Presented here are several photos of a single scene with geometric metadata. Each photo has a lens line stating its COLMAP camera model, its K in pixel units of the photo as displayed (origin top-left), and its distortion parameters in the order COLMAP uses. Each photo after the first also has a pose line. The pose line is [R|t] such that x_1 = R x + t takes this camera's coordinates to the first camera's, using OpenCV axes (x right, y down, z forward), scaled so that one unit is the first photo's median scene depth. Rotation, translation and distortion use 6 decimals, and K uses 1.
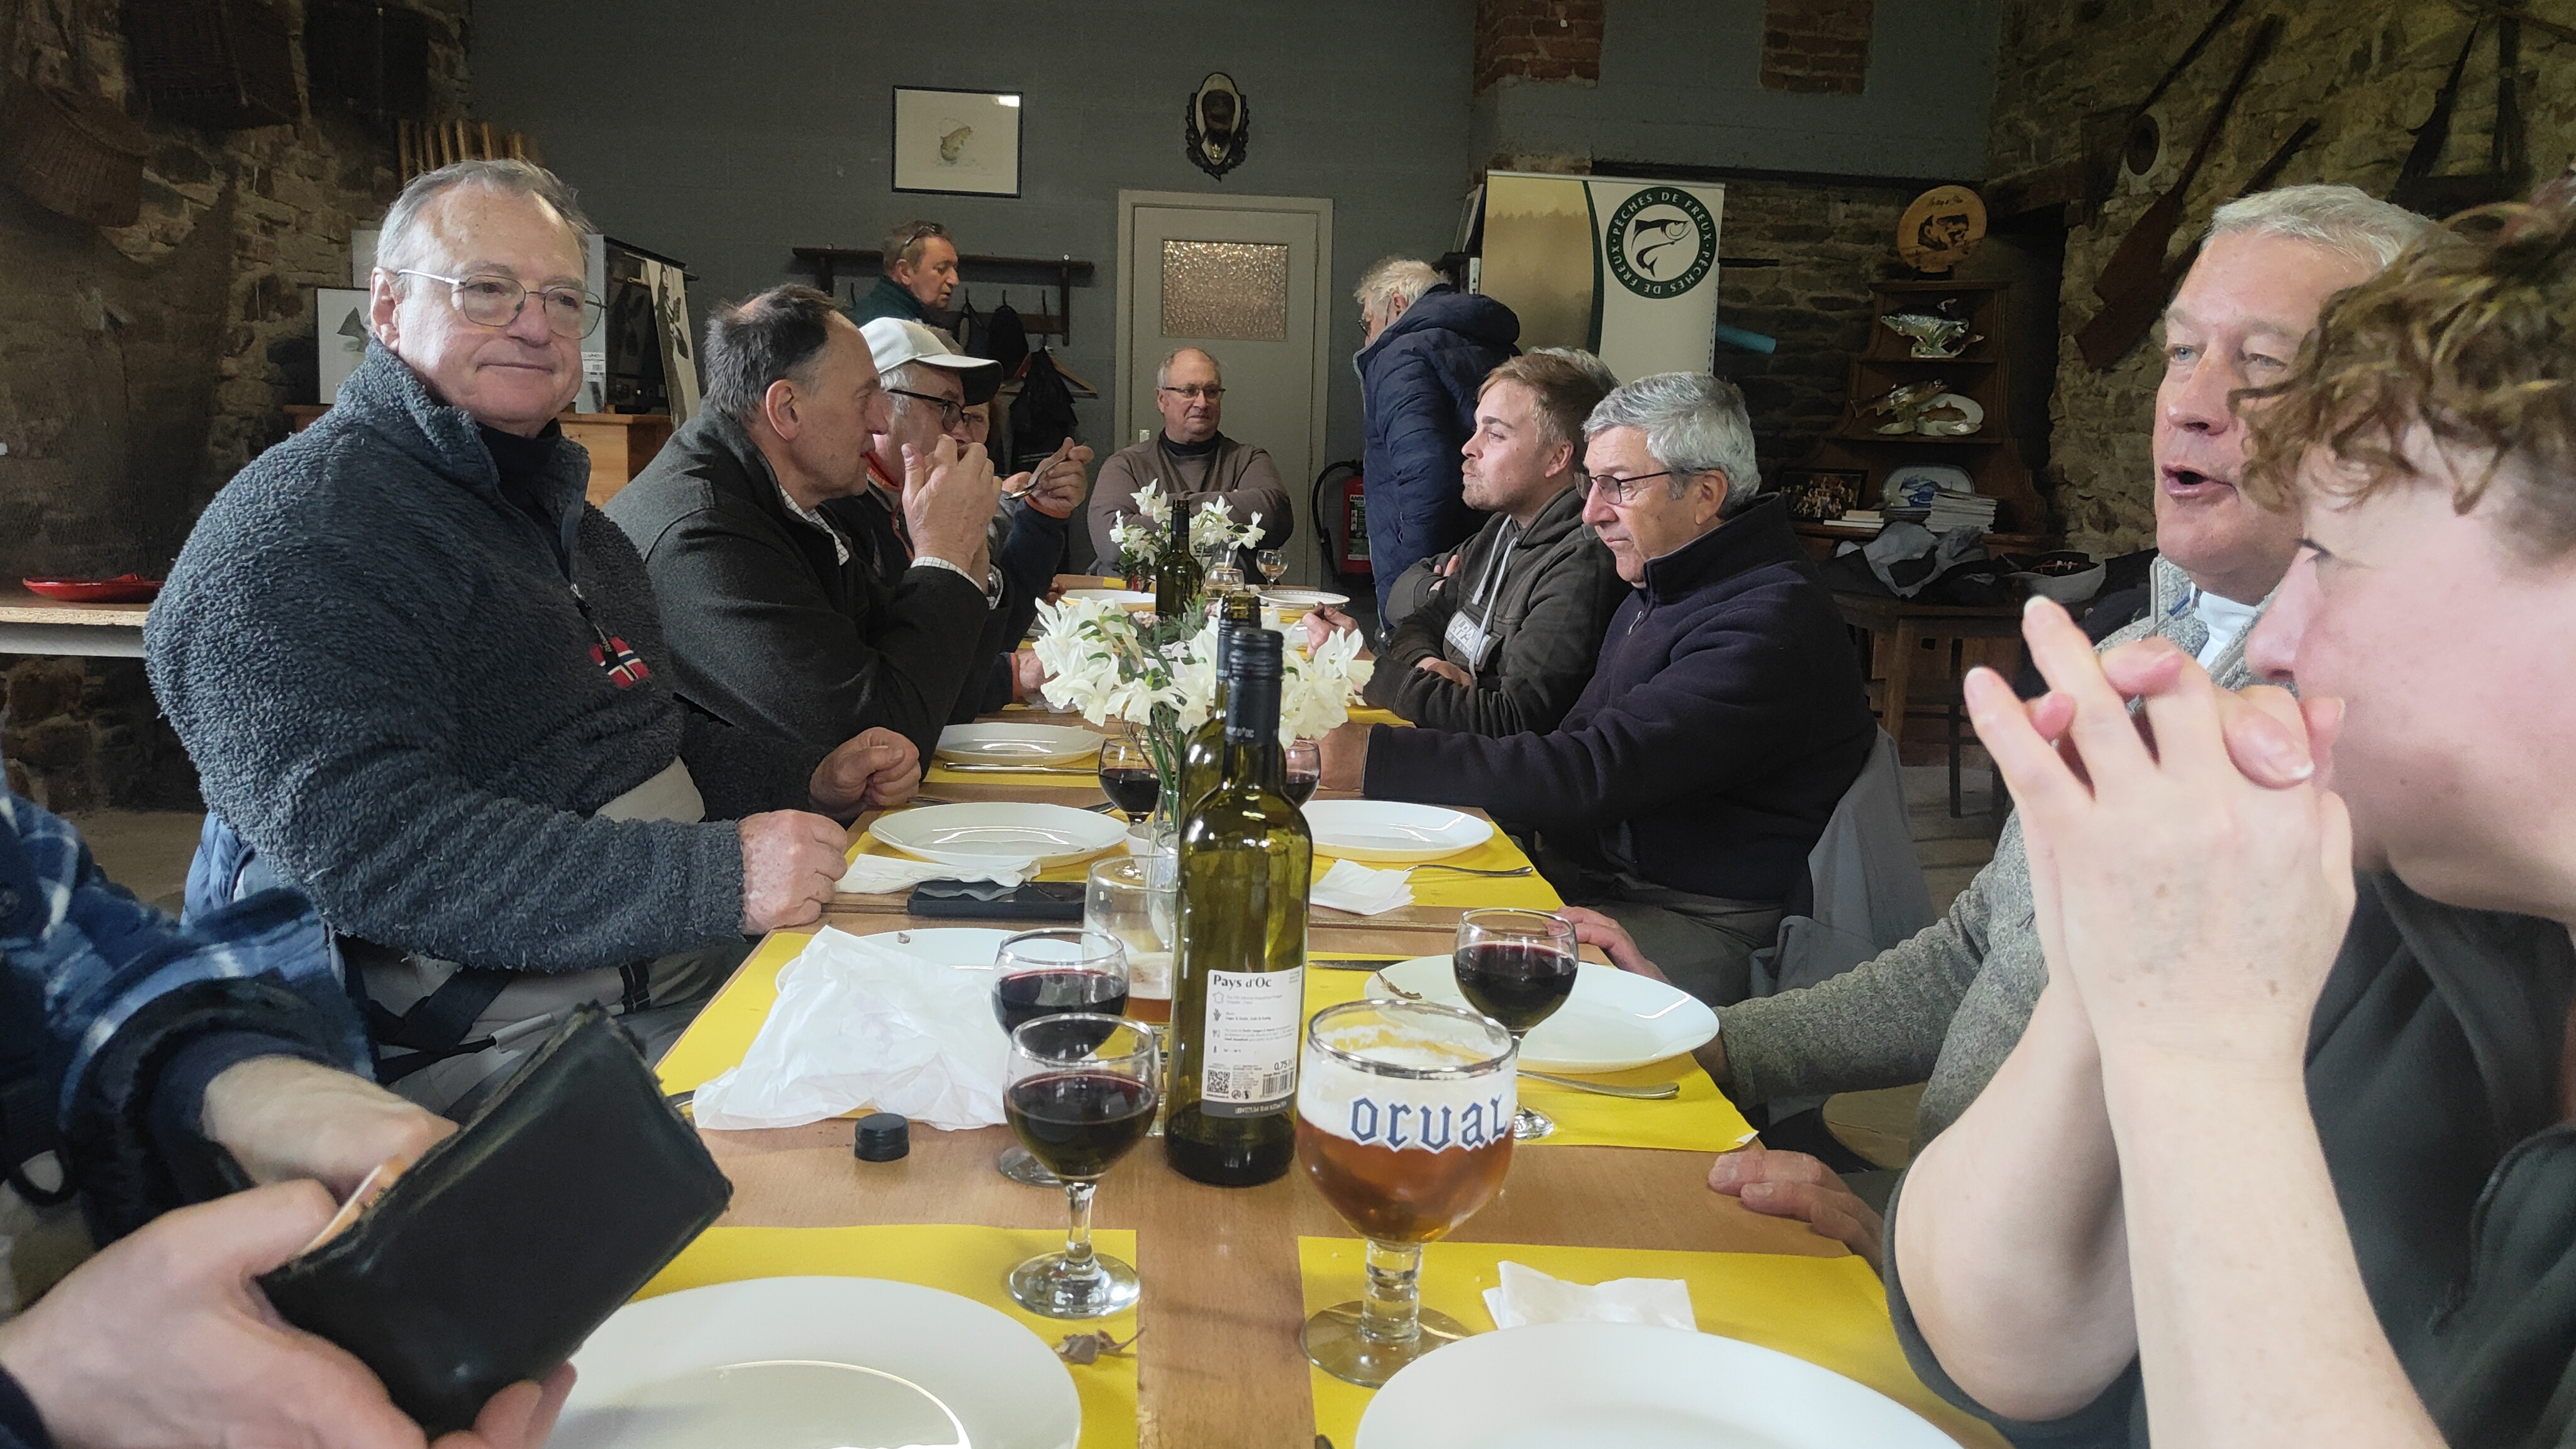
lens RADIAL K [[1842.4, 0, 1212.4], [0, 1842.4, 648.5], [0, 0, 1]] dist [0.032758, -0.049983]
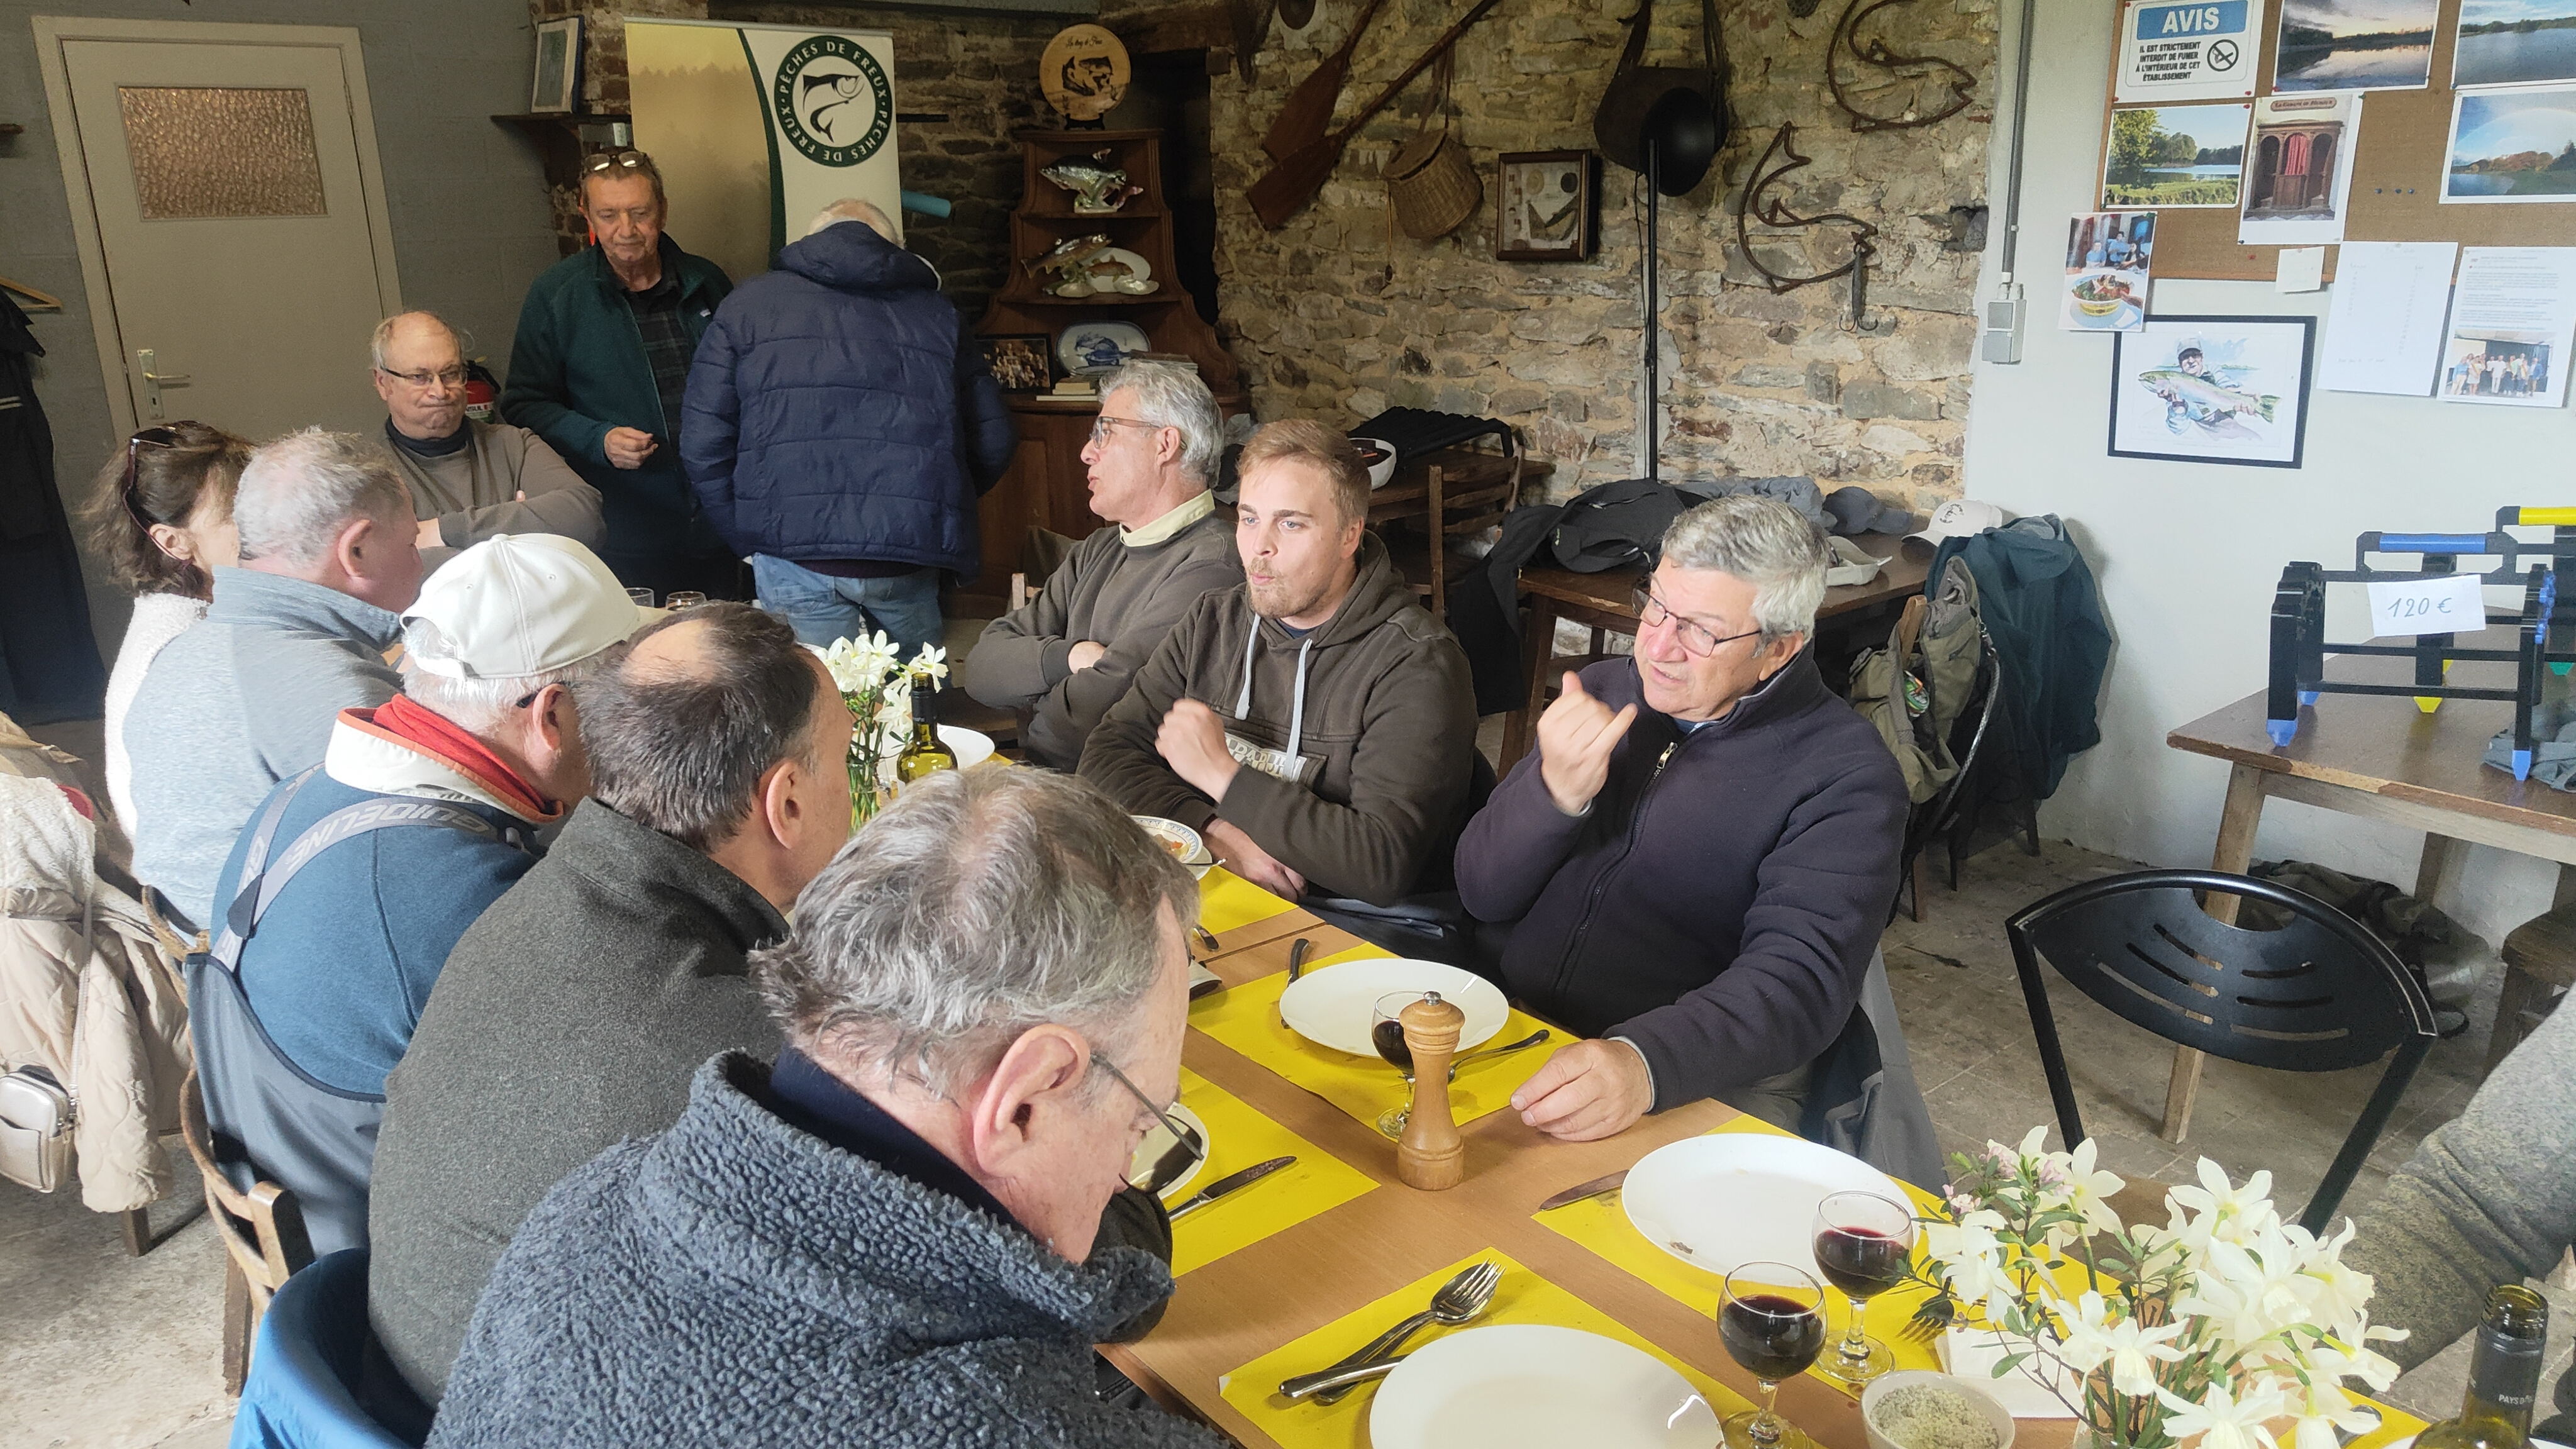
lens RADIAL K [[1865.4, 0, 1288.0], [0, 1865.4, 724.5], [0, 0, 1]] dist [0.010905, 0.000997]
pose [[0.800936, -0.216026, 0.558422, -0.142545], [0.117845, 0.971278, 0.206717, -0.090570], [-0.587039, -0.099759, 0.803389, 0.133332]]
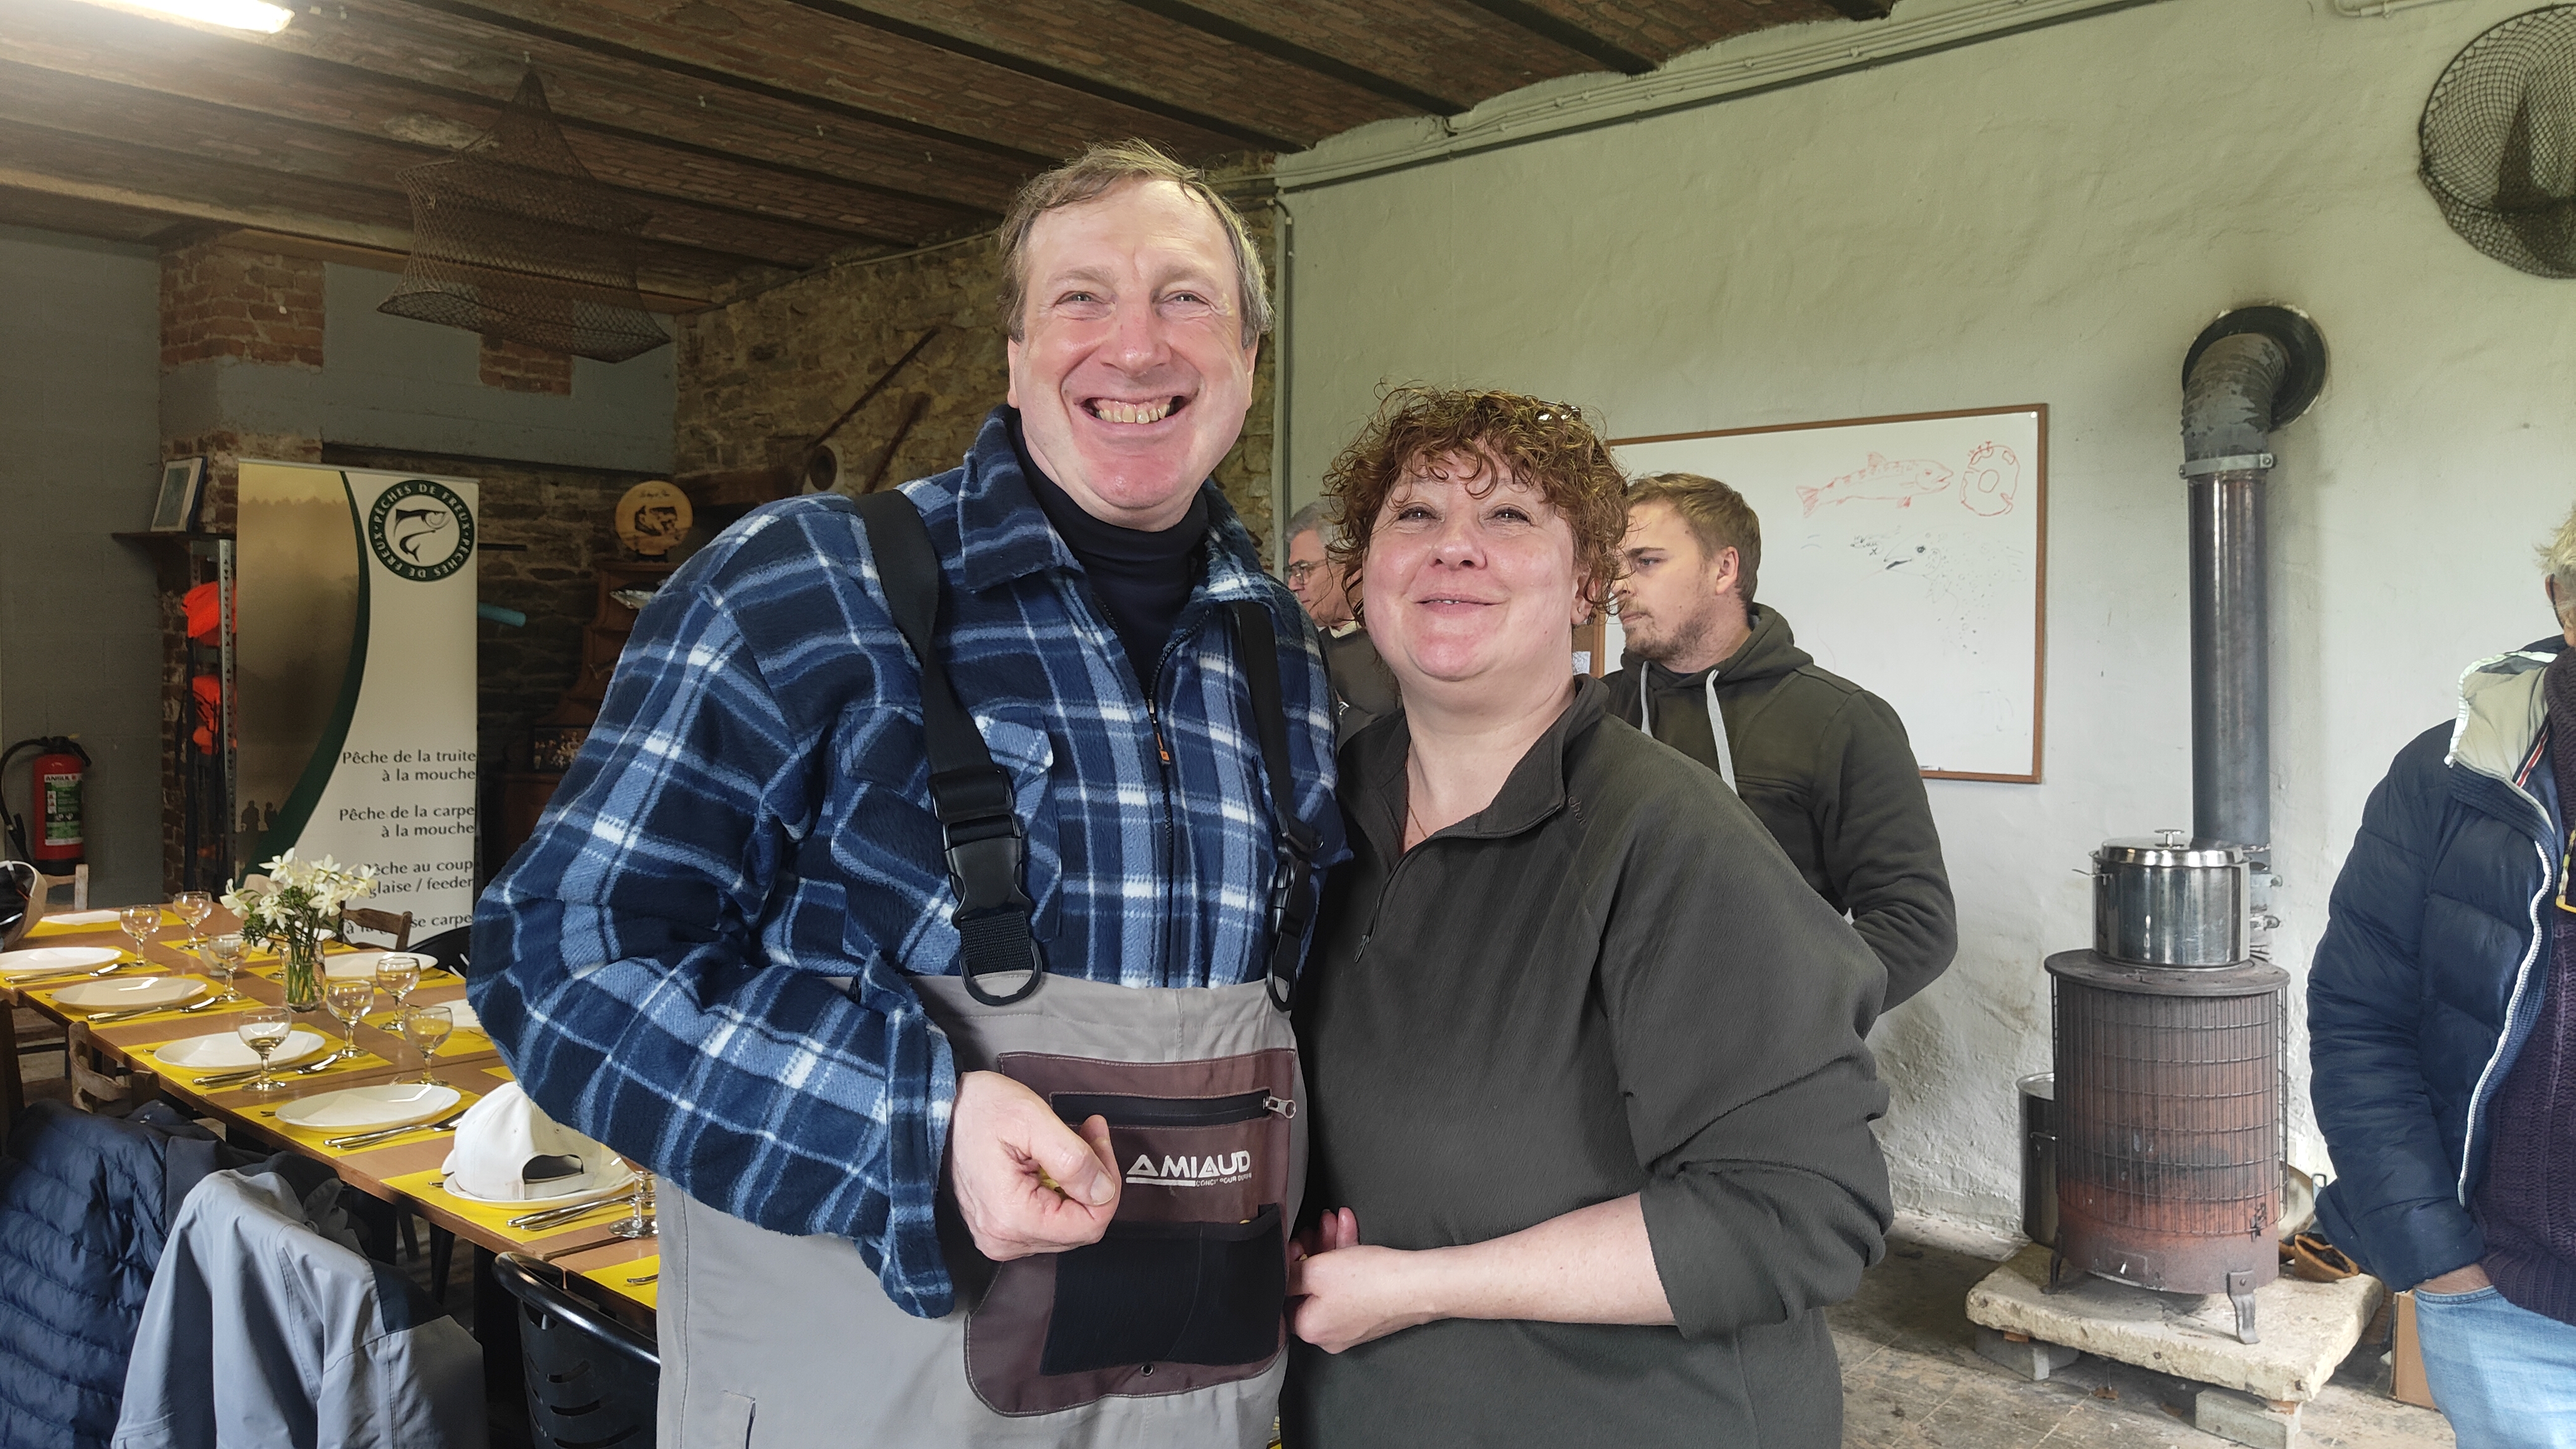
lens RADIAL K [[1822.2, 0, 1313.7], [0, 1822.2, 714.2], [0, 0, 1]] dist [0.002423, 0.006642]
pose [[0.678186, -0.061308, 0.732329, -0.187827], [0.104778, 0.994400, -0.013784, -0.044623], [-0.727383, 0.086080, 0.680811, -0.088199]]
